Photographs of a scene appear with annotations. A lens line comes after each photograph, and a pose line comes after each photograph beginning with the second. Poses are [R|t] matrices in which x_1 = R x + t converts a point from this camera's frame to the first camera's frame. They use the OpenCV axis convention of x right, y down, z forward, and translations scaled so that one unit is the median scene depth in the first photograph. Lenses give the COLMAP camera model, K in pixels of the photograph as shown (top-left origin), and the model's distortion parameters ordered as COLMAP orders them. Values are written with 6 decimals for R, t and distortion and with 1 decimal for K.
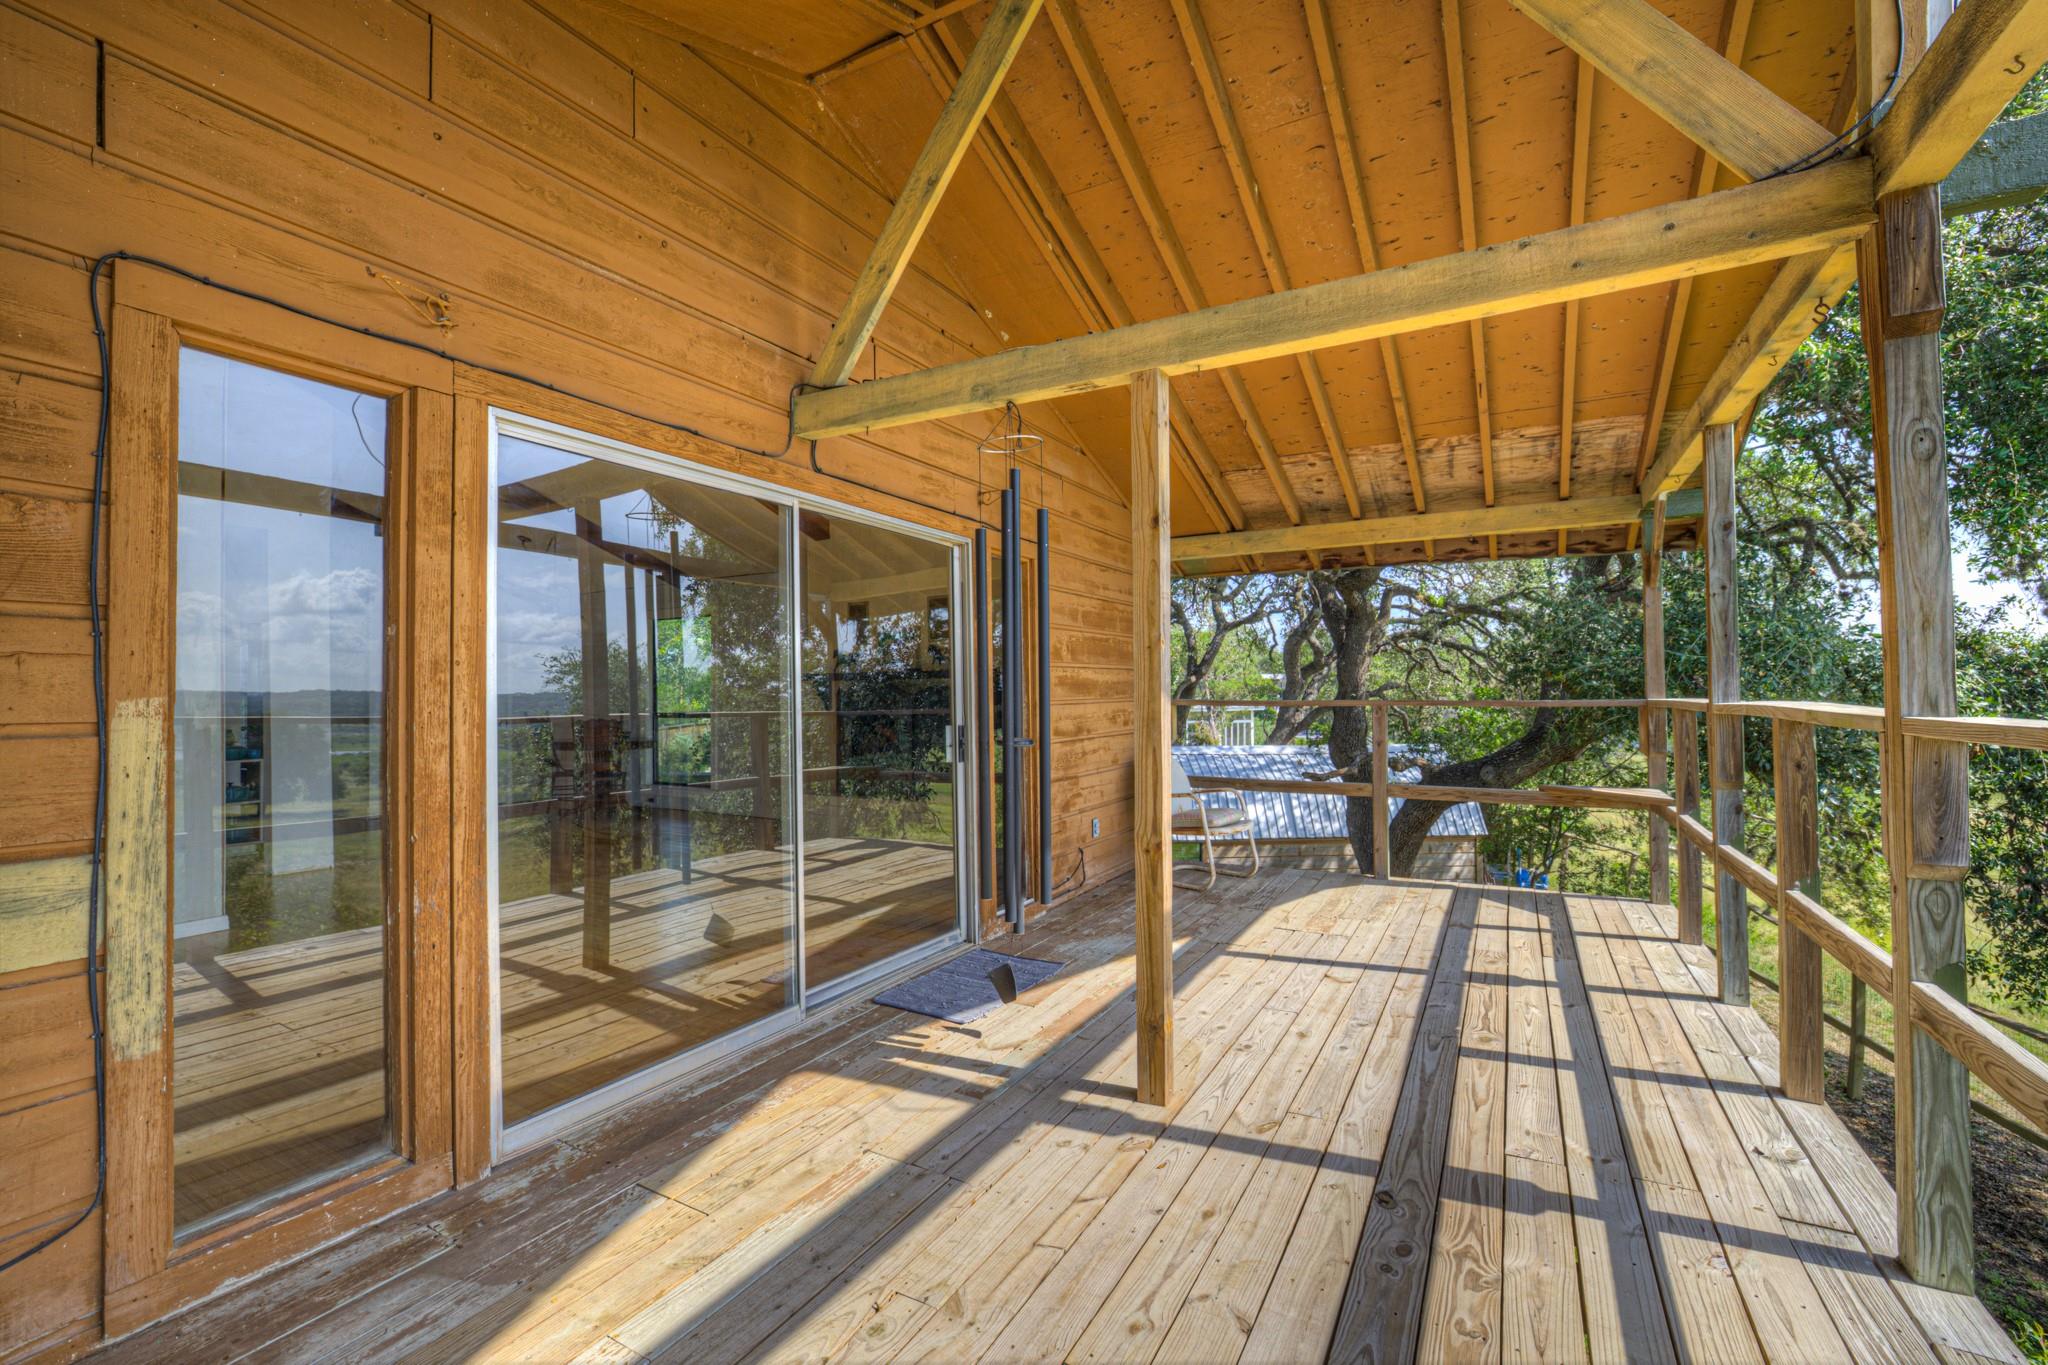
lens RADIAL K [[1000.9, 0, 933.6], [0, 1000.9, 679.5], [0, 0, 1]] dist [-0.039282, 0.000792]
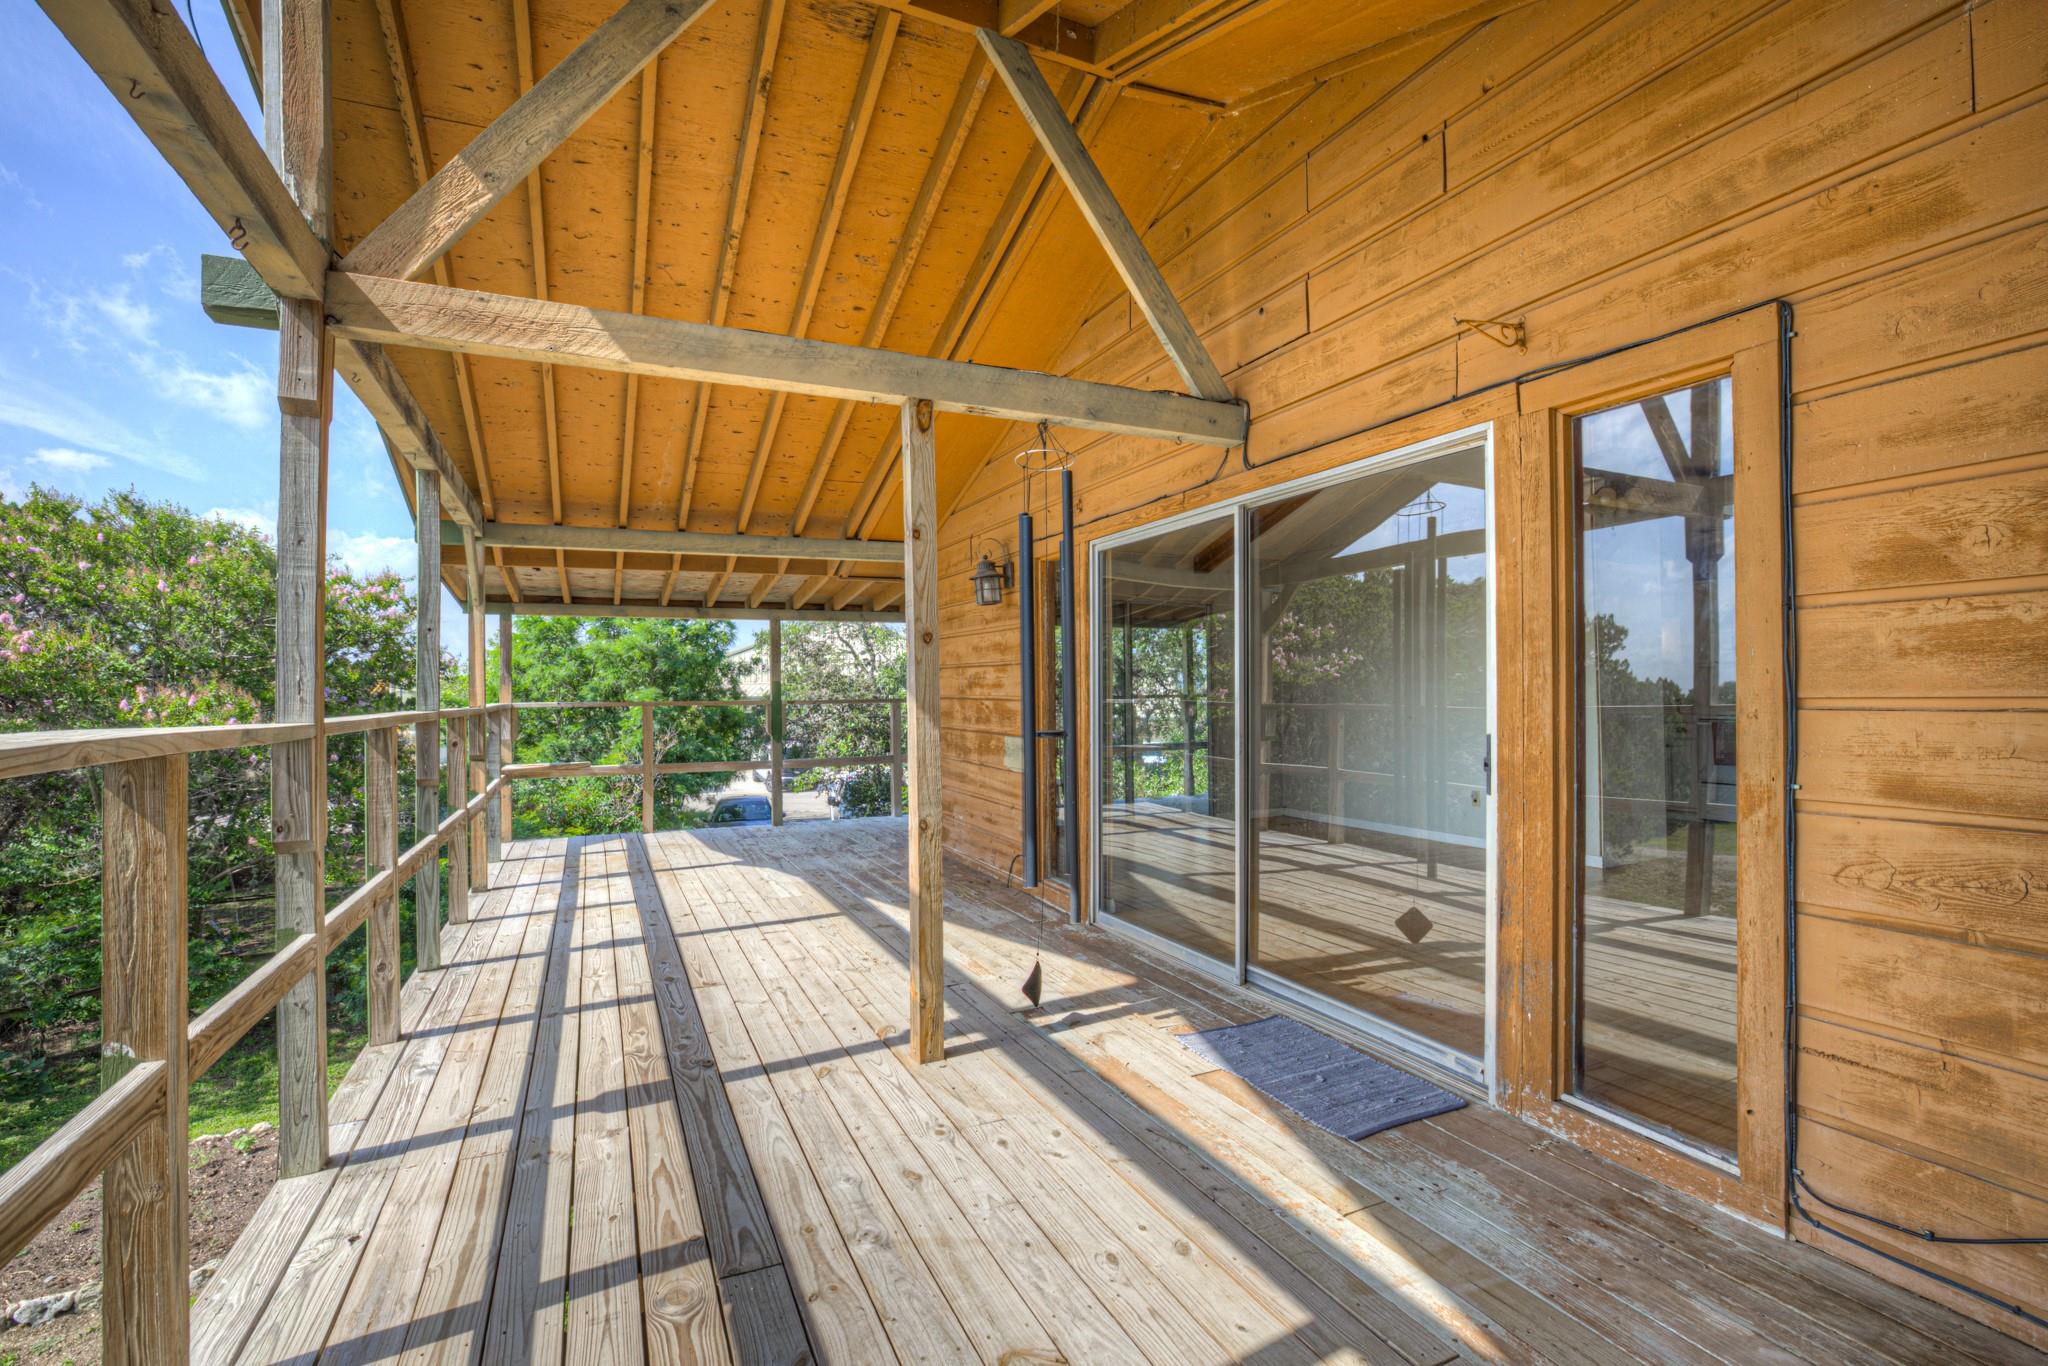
lens RADIAL K [[874.4, 0, 1002.6], [0, 874.4, 684.3], [0, 0, 1]] dist [-0.052206, 0.020184]
pose [[-0.571453, 0.012114, -0.820546, 0.966215], [0.036653, 0.999270, -0.010774, 0.016992], [0.819816, -0.036233, -0.571480, 1.638620]]
